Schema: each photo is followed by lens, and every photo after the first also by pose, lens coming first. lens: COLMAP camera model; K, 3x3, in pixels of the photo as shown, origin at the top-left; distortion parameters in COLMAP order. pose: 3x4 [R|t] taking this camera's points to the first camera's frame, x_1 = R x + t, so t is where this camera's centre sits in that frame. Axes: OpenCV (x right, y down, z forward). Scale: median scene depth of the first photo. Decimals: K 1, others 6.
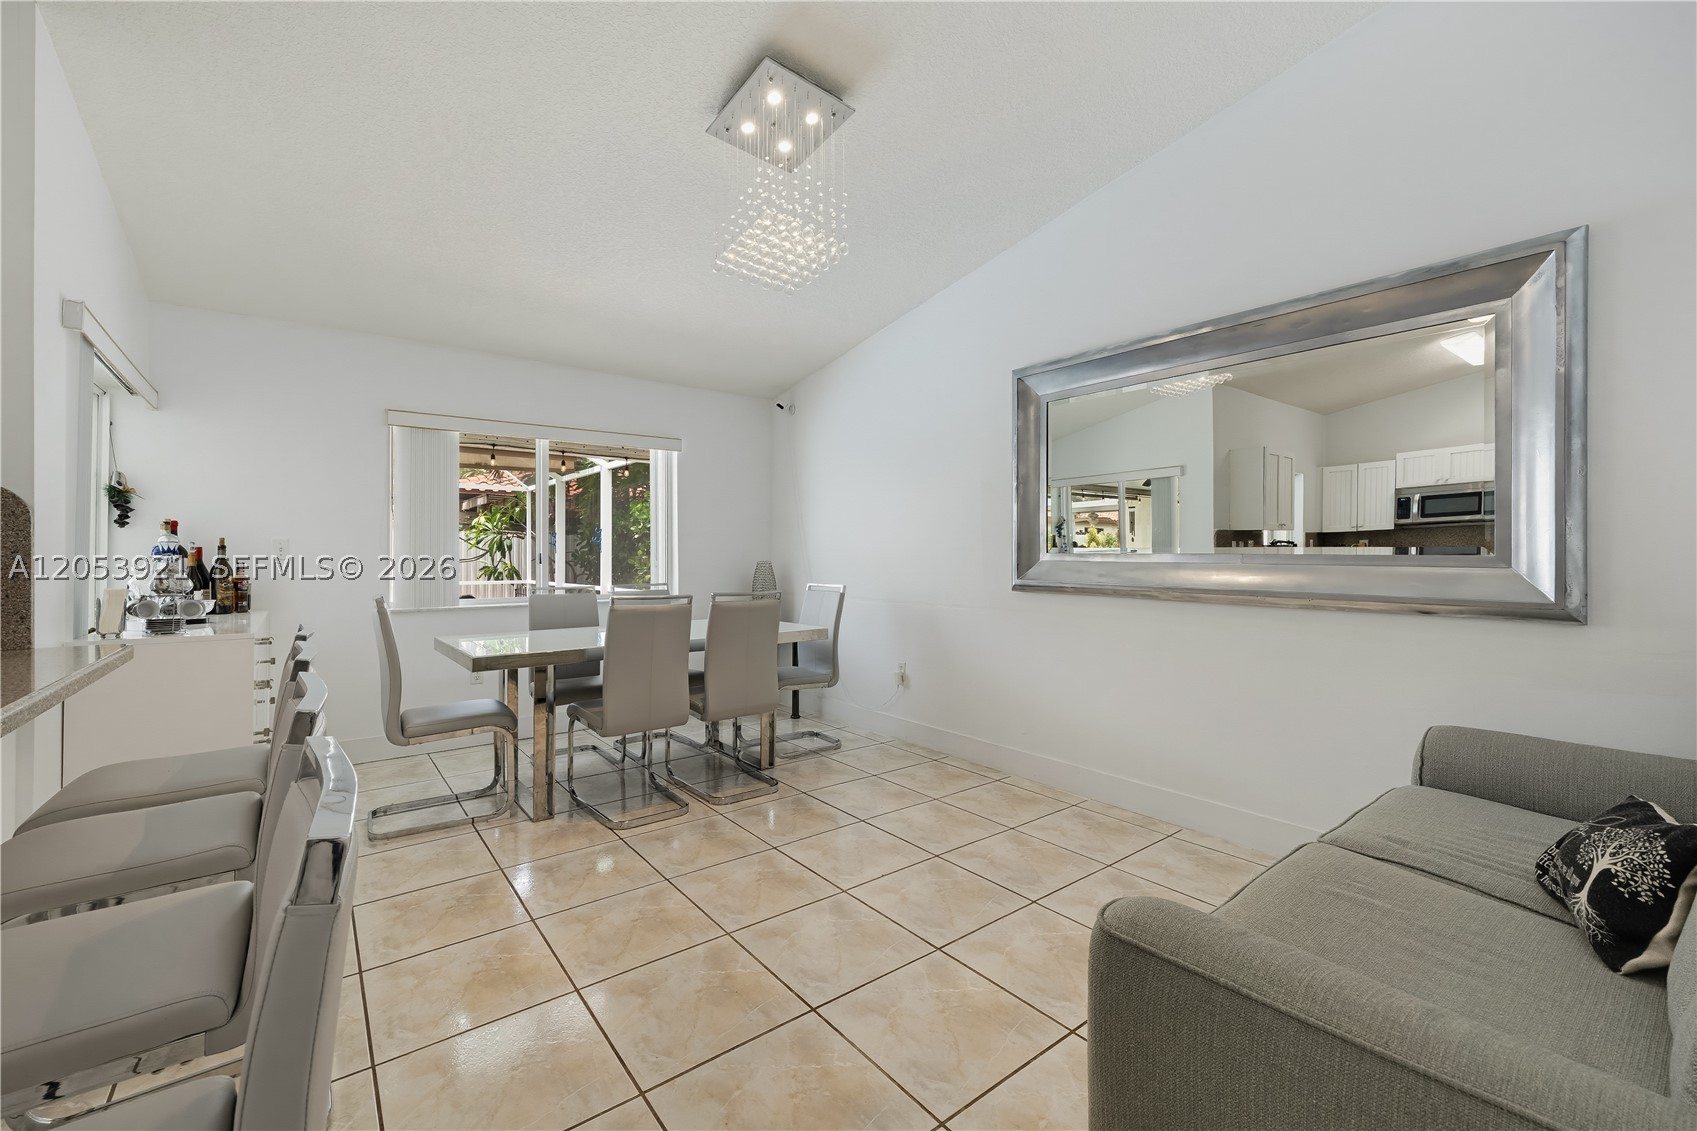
lens RADIAL K [[700.3, 0, 838.7], [0, 700.3, 548.0], [0, 0, 1]] dist [-0.000288, 0.000054]
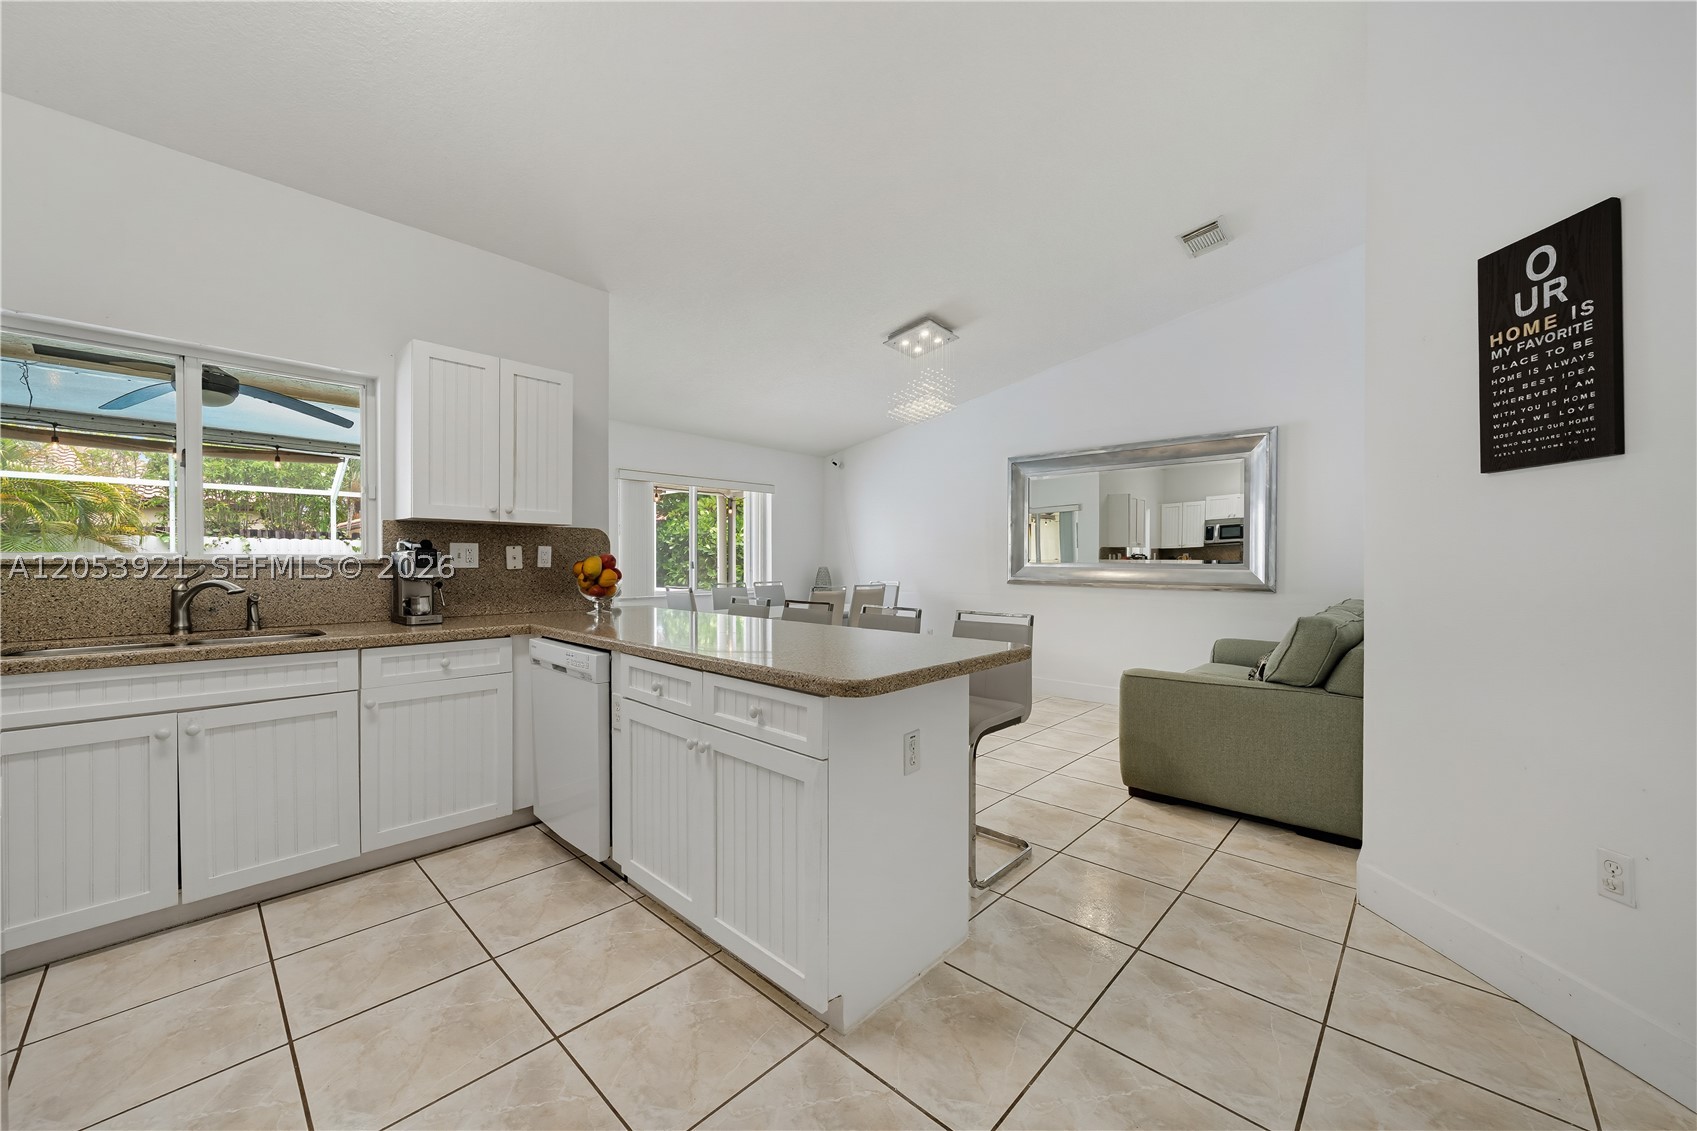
lens RADIAL K [[635.1, 0, 845.6], [0, 635.1, 559.2], [0, 0, 1]] dist [0.000732, 0.000314]
pose [[0.987704, 0.003185, 0.156306, -0.341338], [-0.003759, 0.999987, 0.003380, -0.003967], [-0.156293, -0.003926, 0.987703, -0.430880]]
